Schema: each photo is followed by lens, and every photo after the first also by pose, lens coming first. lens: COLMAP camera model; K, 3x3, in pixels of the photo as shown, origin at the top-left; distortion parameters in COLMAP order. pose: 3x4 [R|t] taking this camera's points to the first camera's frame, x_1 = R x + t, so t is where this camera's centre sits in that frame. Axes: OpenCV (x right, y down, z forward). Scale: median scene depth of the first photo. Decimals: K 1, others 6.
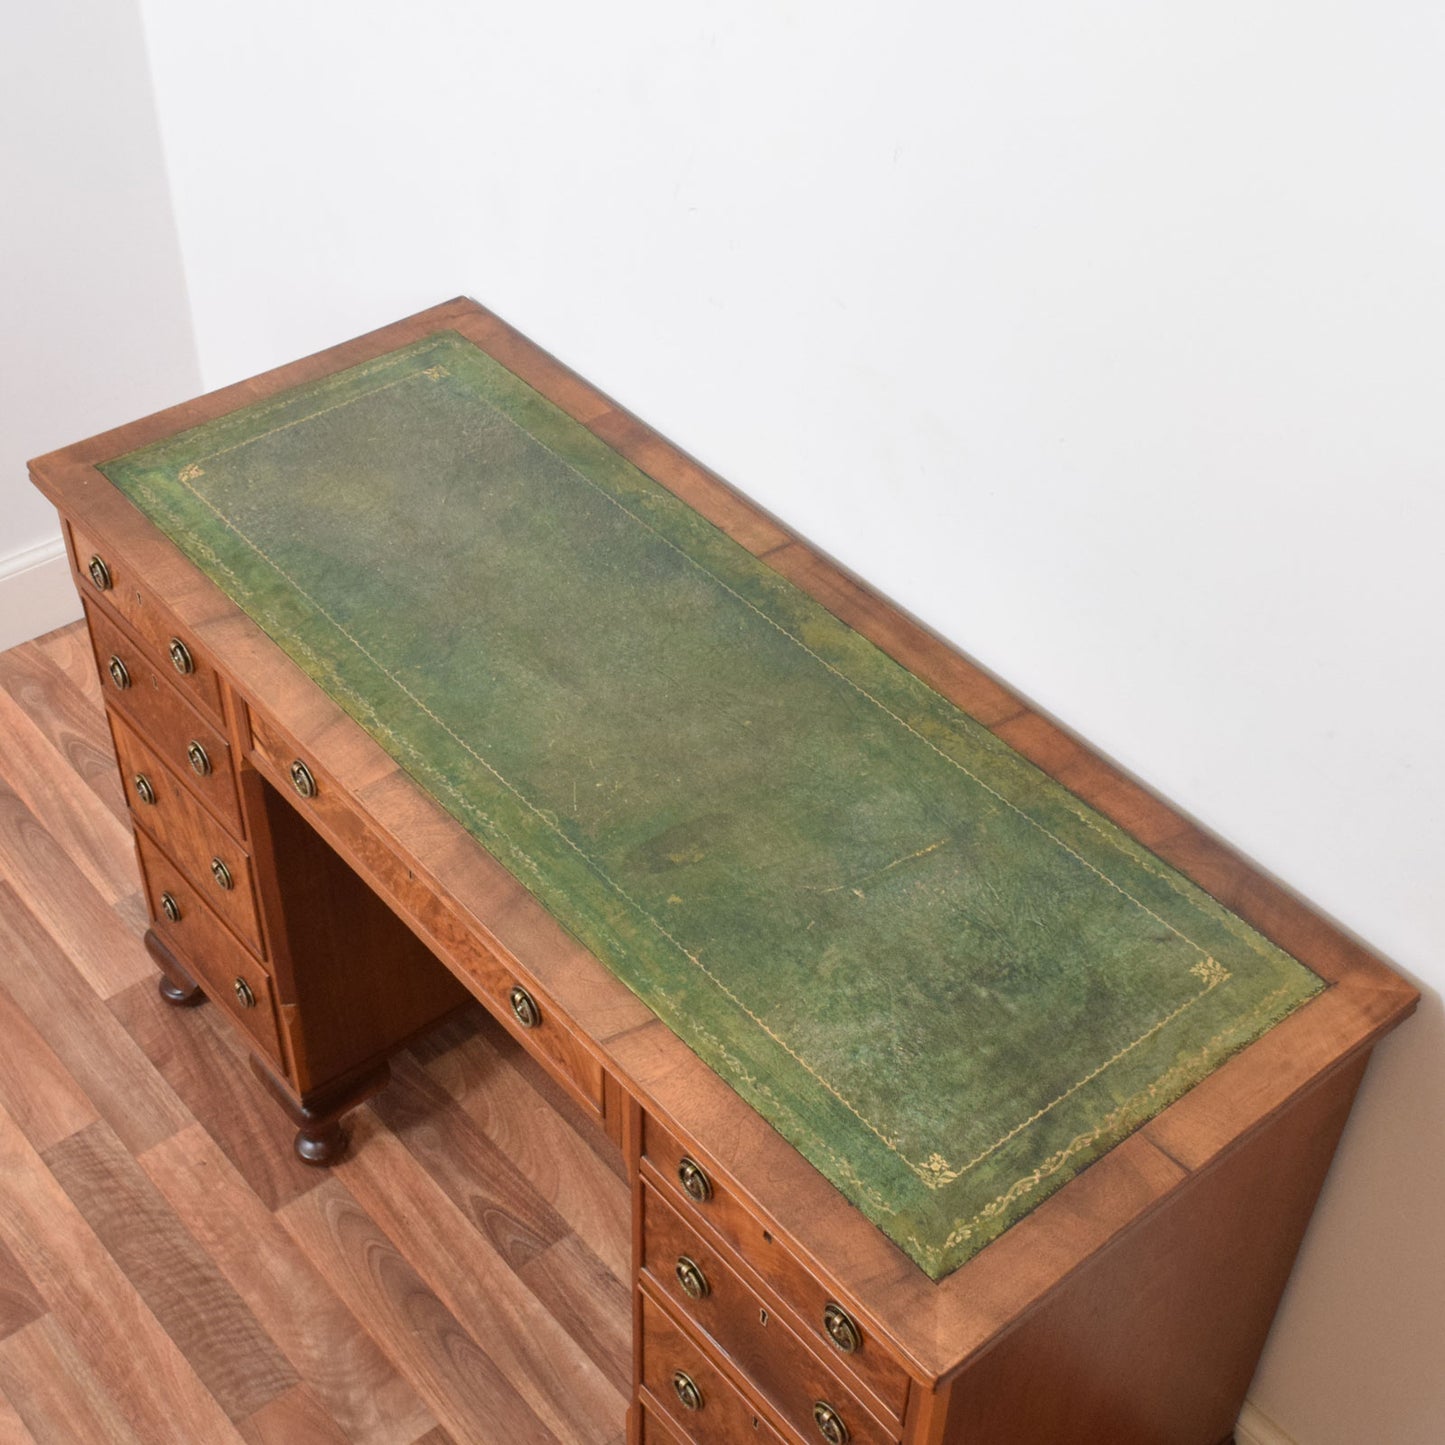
lens RADIAL K [[2092.2, 0, 737.7], [0, 2092.2, 719.8], [0, 0, 1]] dist [-0.014089, 0.000000]
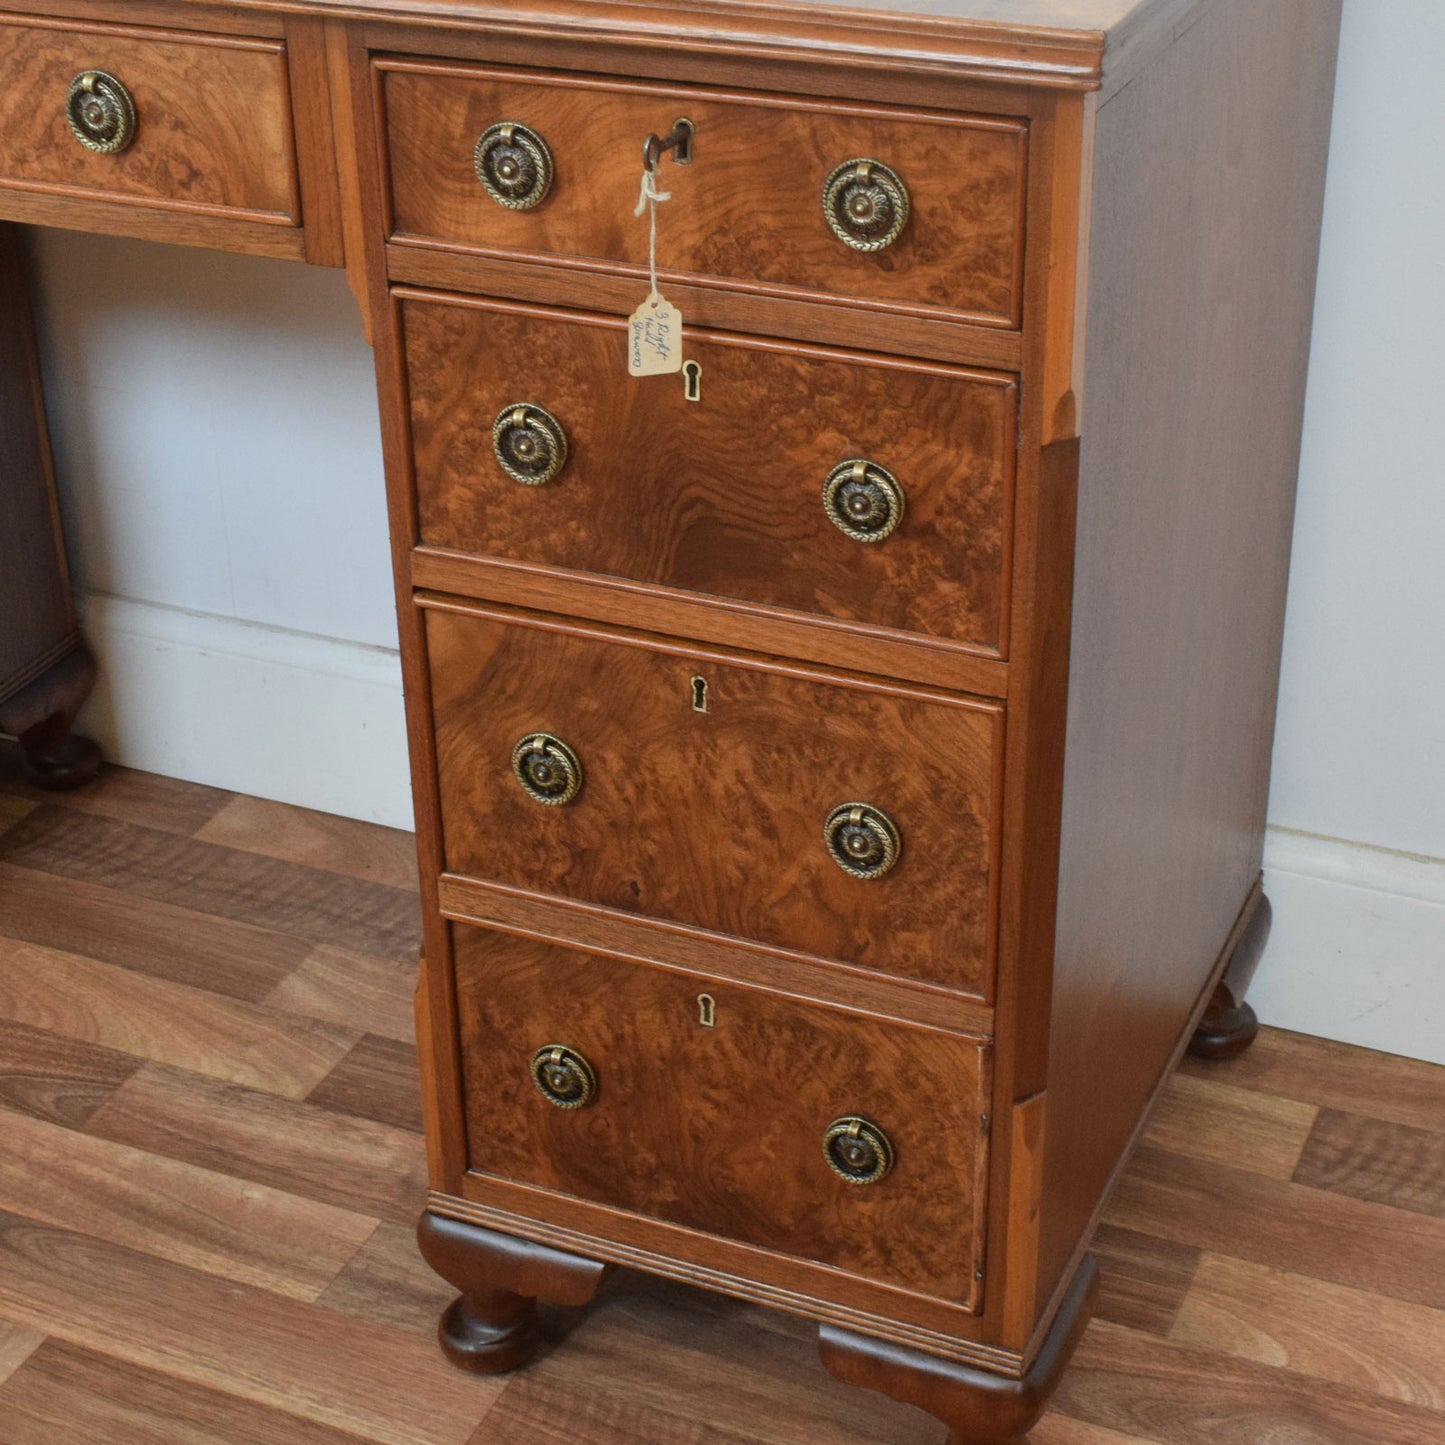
lens RADIAL K [[2712.1, 0, 715.8], [0, 2712.1, 749.9], [0, 0, 1]] dist [-0.013982, 0.000000]
pose [[0.900305, -0.256794, 0.351437, -0.191140], [0.325602, 0.933167, -0.152258, 0.349904], [-0.288851, 0.251507, 0.923748, 0.232753]]
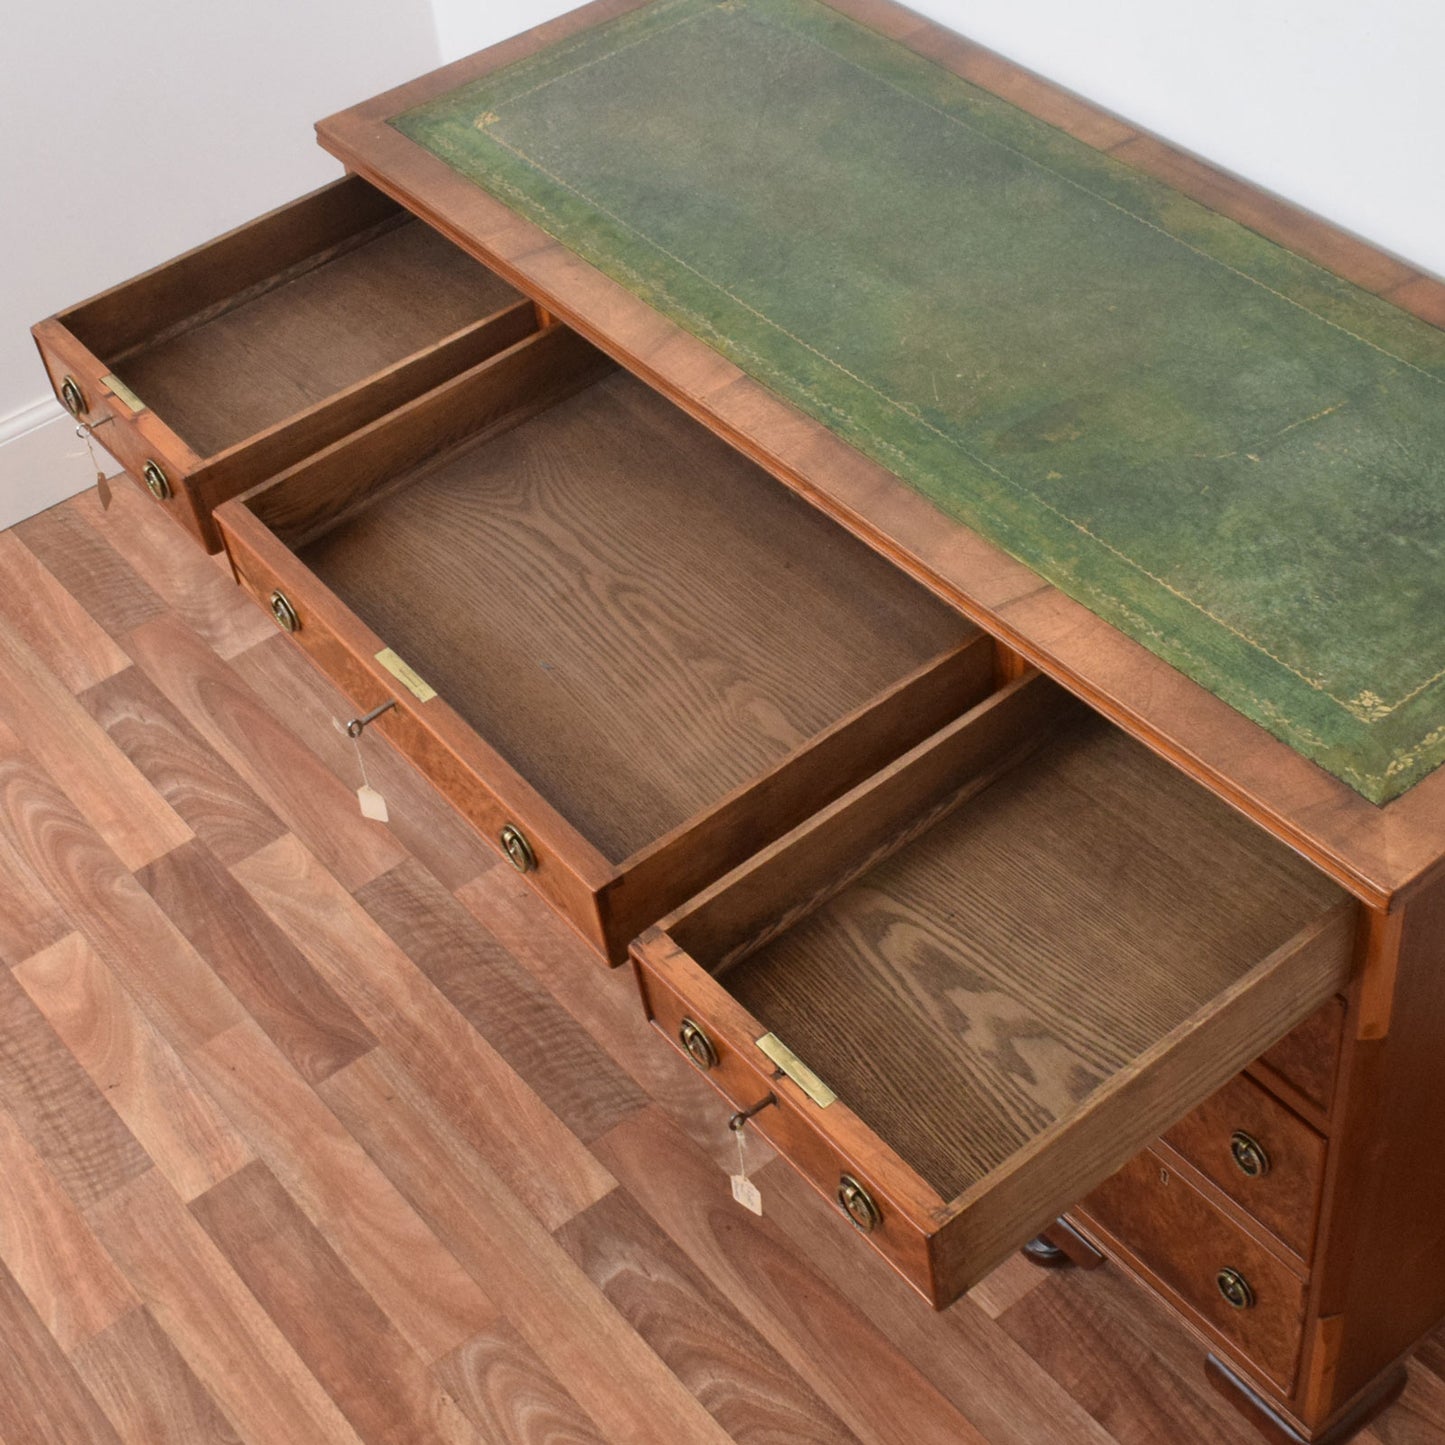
lens RADIAL K [[2442.5, 0, 719.8], [0, 2442.5, 636.8], [0, 0, 1]] dist [-0.017017, 0.000000]
pose [[0.992105, -0.059662, -0.110312, -0.046151], [0.060320, 0.998176, 0.002630, 0.107830], [0.109954, -0.009263, 0.993893, -0.074650]]
